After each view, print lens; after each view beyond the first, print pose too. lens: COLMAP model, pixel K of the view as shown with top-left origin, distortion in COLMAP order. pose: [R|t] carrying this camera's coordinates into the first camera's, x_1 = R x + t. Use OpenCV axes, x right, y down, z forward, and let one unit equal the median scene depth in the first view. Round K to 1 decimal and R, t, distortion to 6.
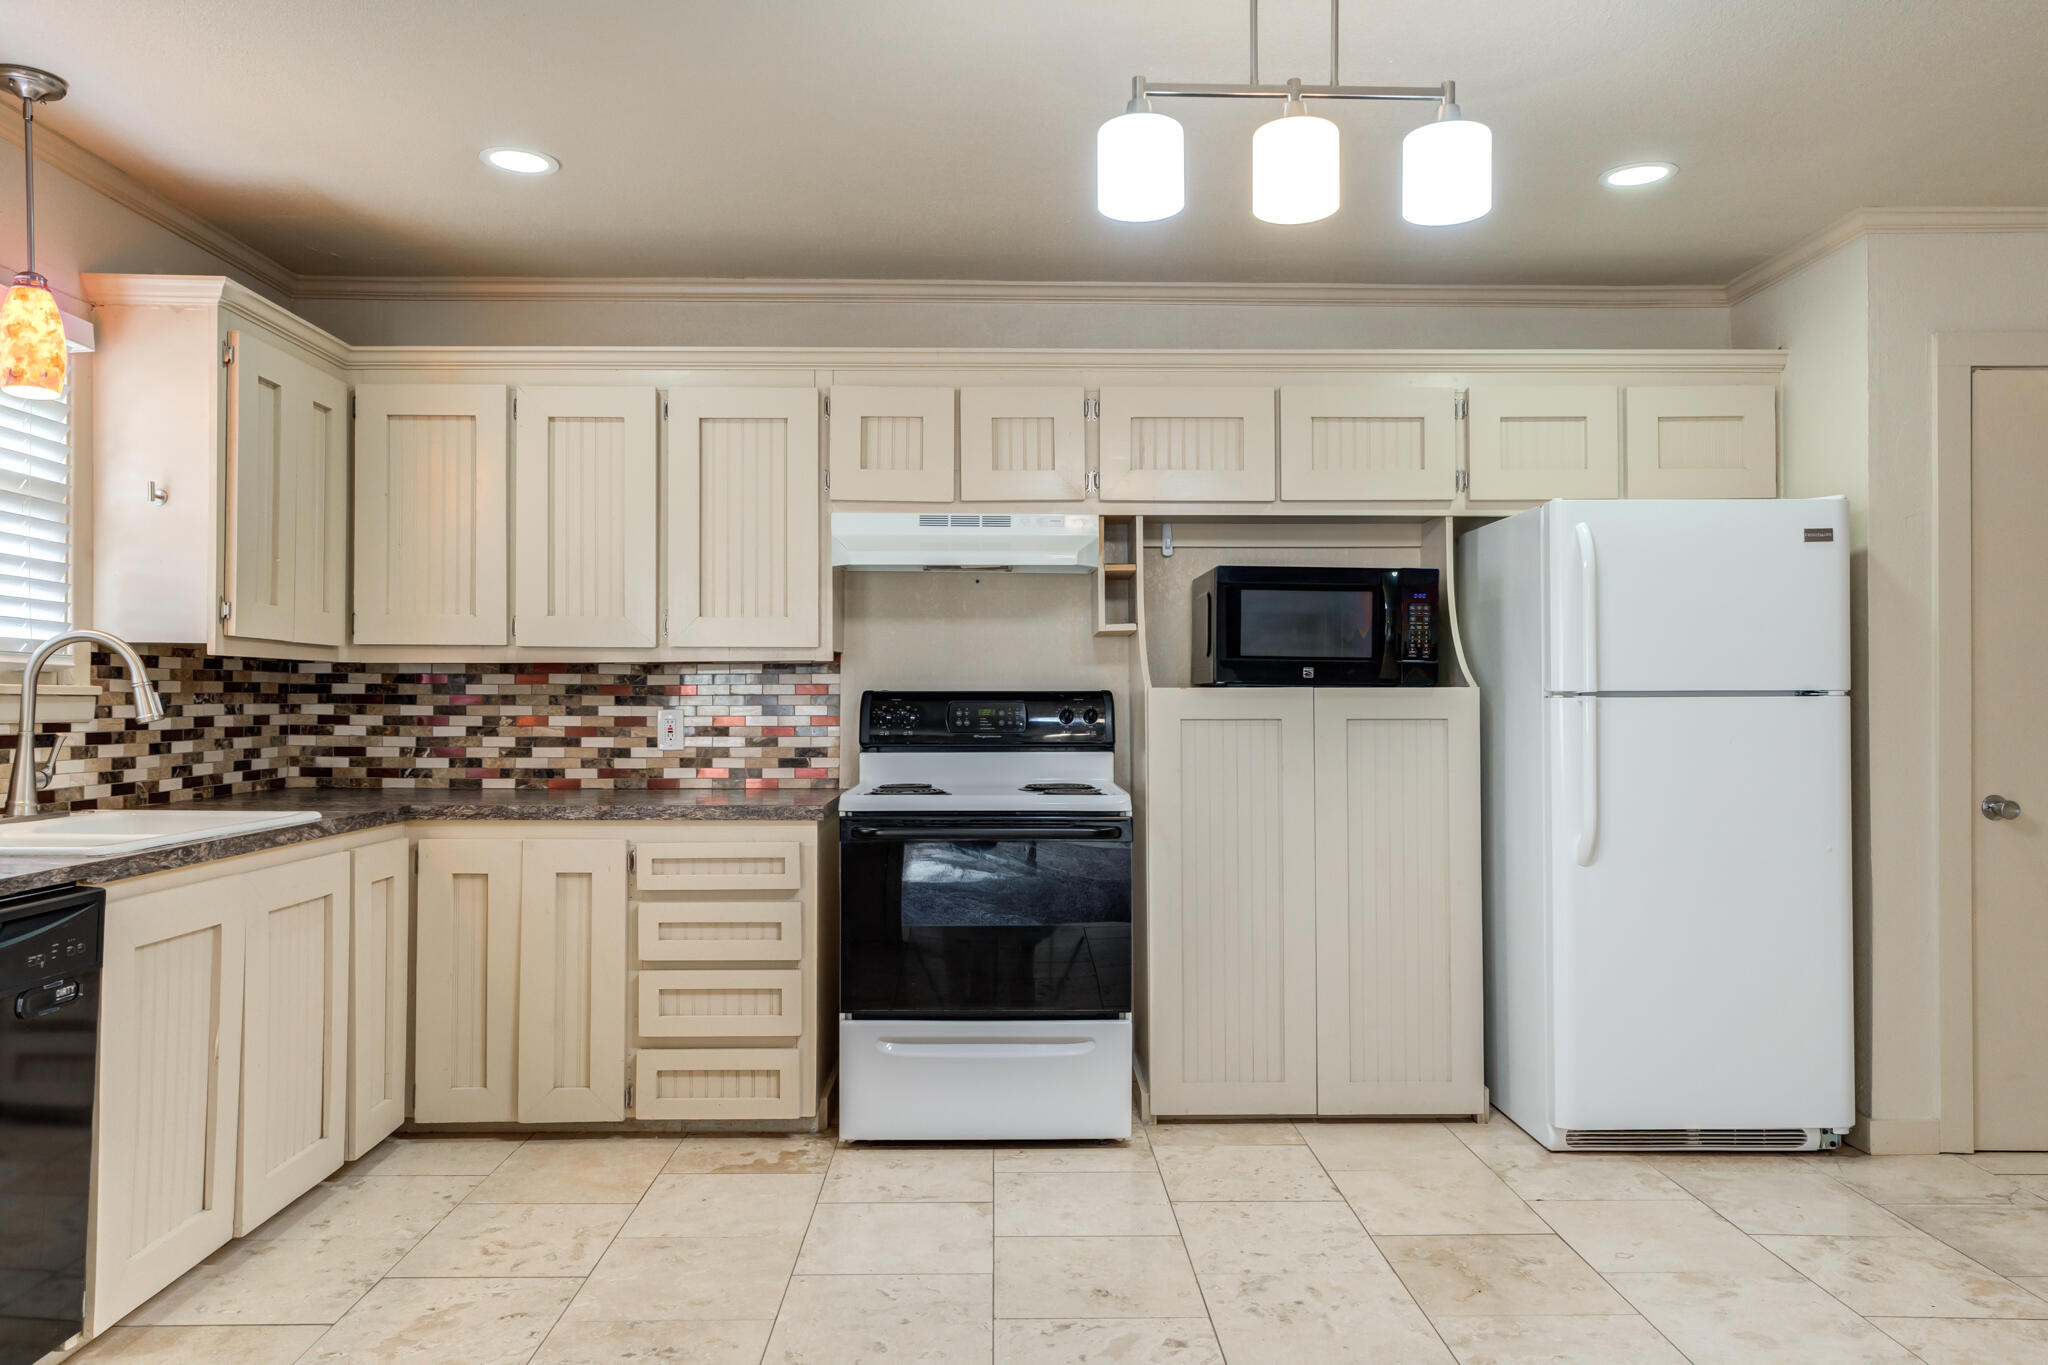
lens RADIAL K [[1430.9, 0, 997.5], [0, 1430.9, 683.9], [0, 0, 1]] dist [0.016714, 0.013567]
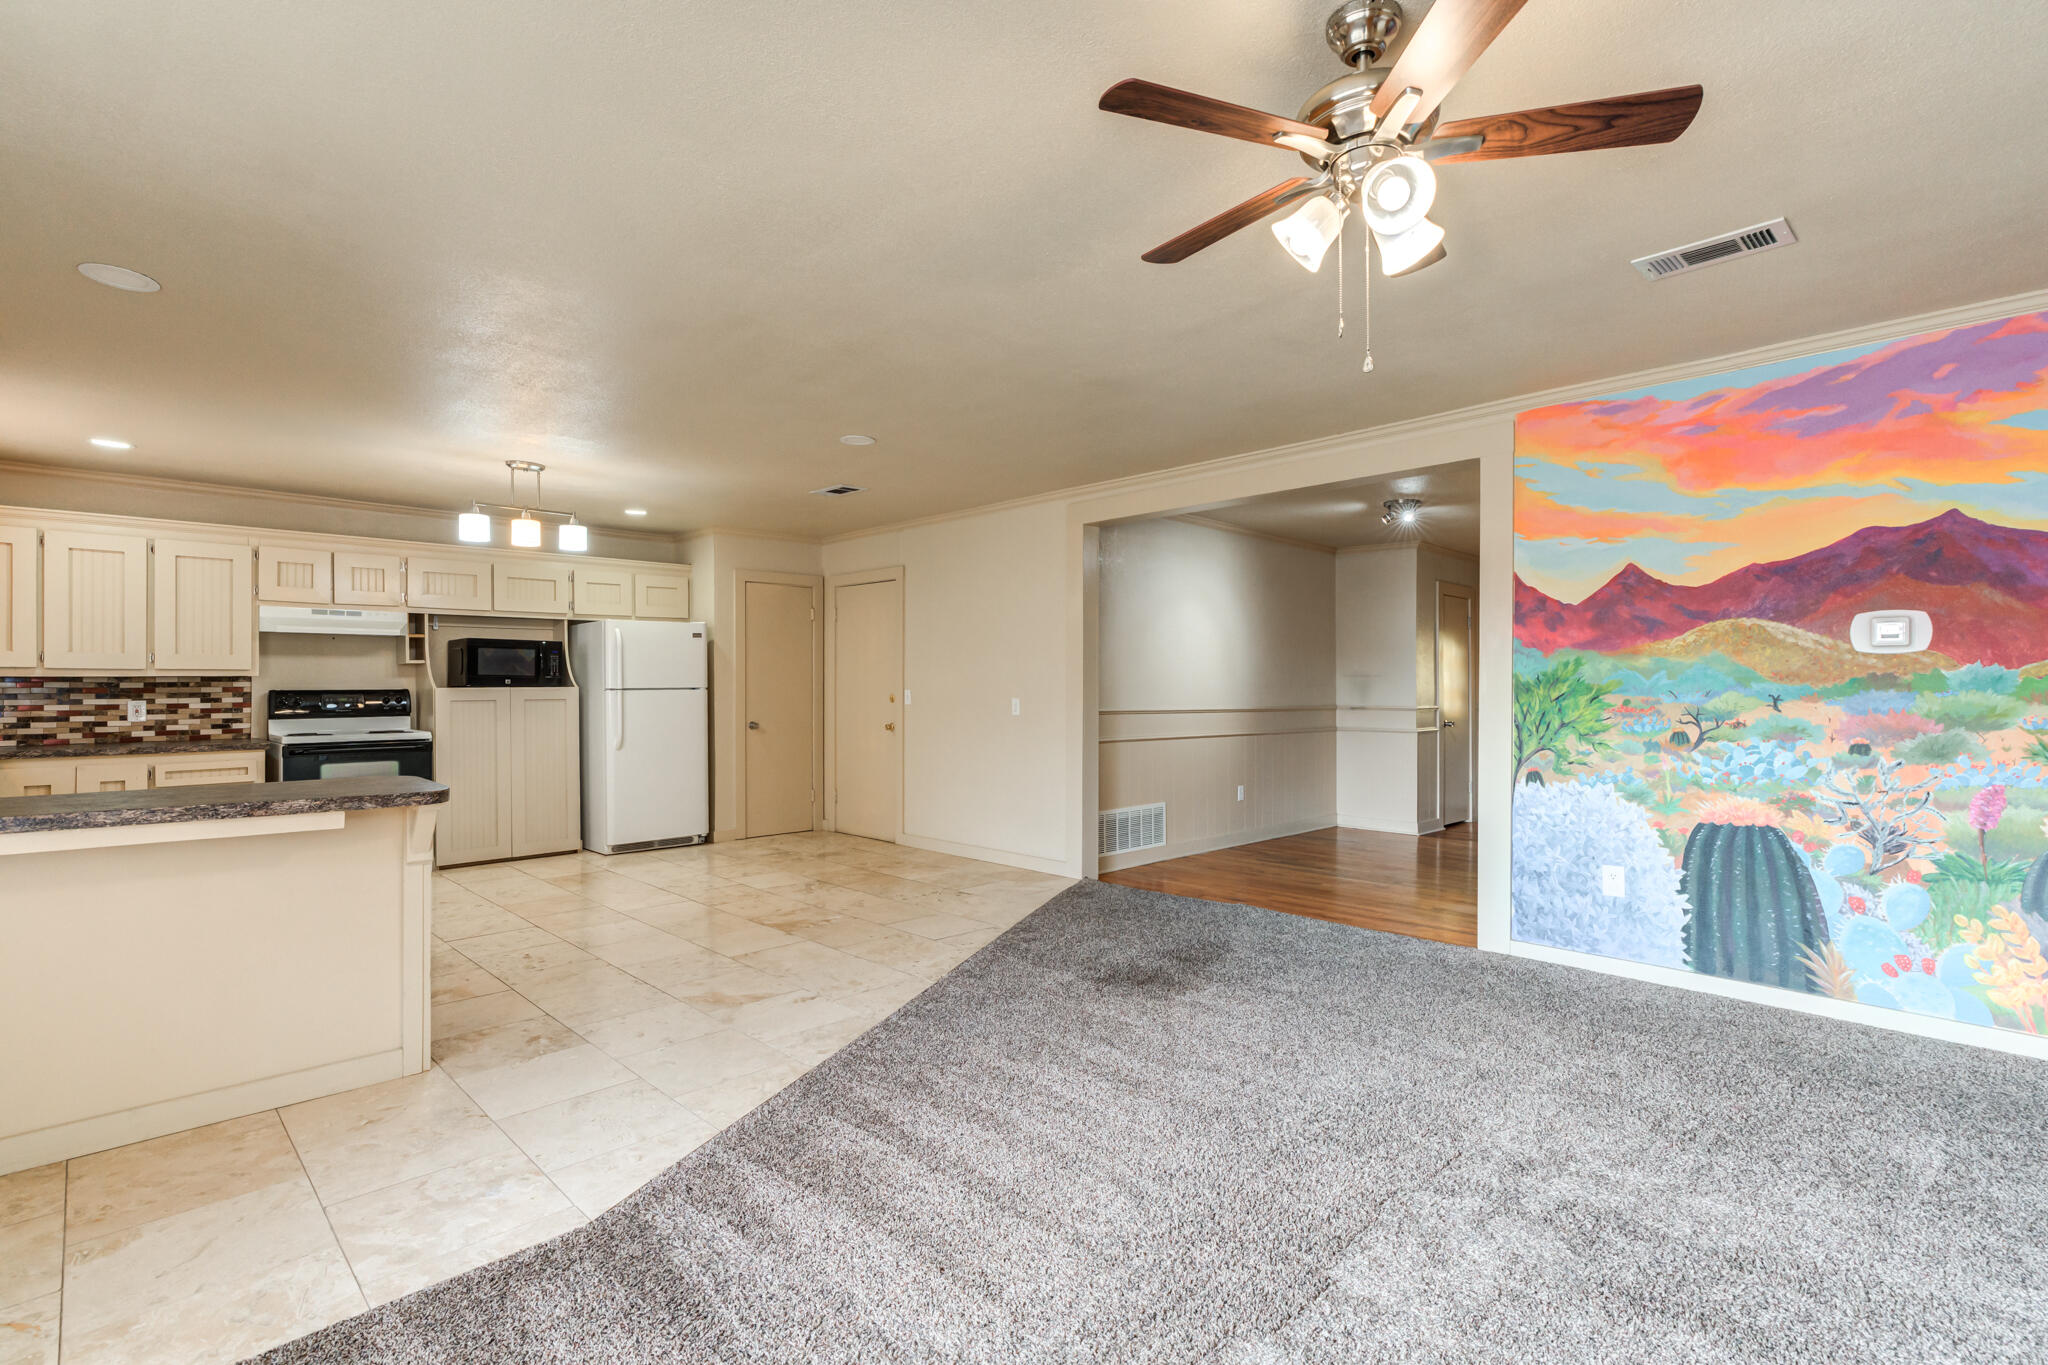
lens RADIAL K [[945.7, 0, 1015.8], [0, 945.7, 686.2], [0, 0, 1]] dist [-0.014032, 0.014606]
pose [[0.714959, -0.003124, 0.699160, -0.289575], [-0.000055, 0.999990, 0.004524, -0.007281], [-0.699167, -0.003273, 0.714951, -0.767245]]
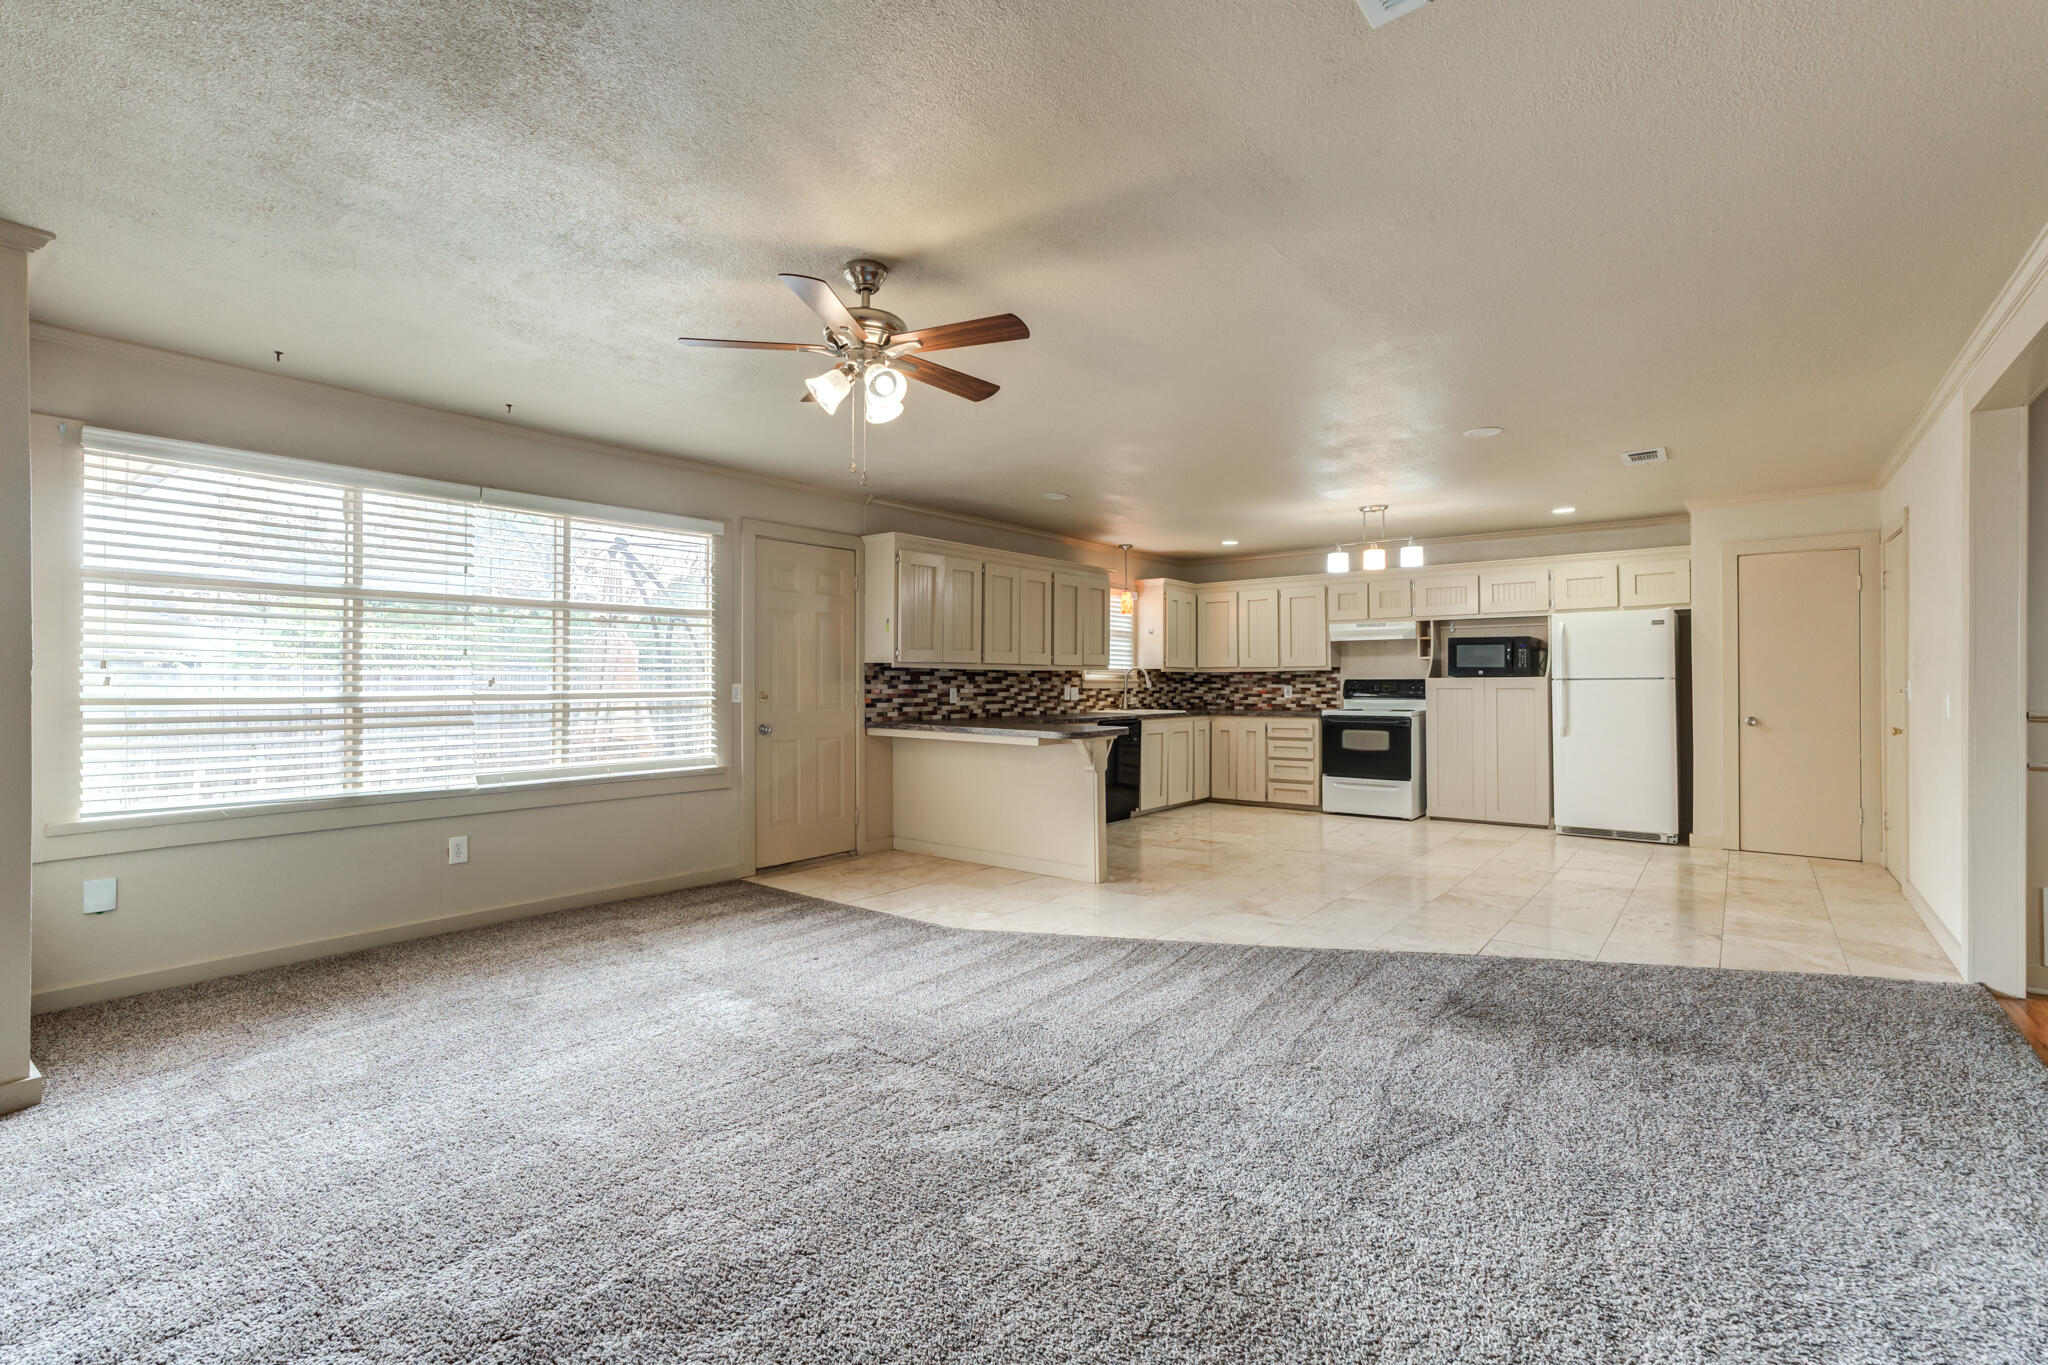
lens RADIAL K [[921.8, 0, 1068.7], [0, 921.8, 667.7], [0, 0, 1]] dist [-0.004844, 0.008442]
pose [[0.813209, -0.013082, -0.581824, 0.613332], [0.008822, 0.999910, -0.010153, -0.006081], [0.581905, 0.003124, 0.813251, -1.031771]]
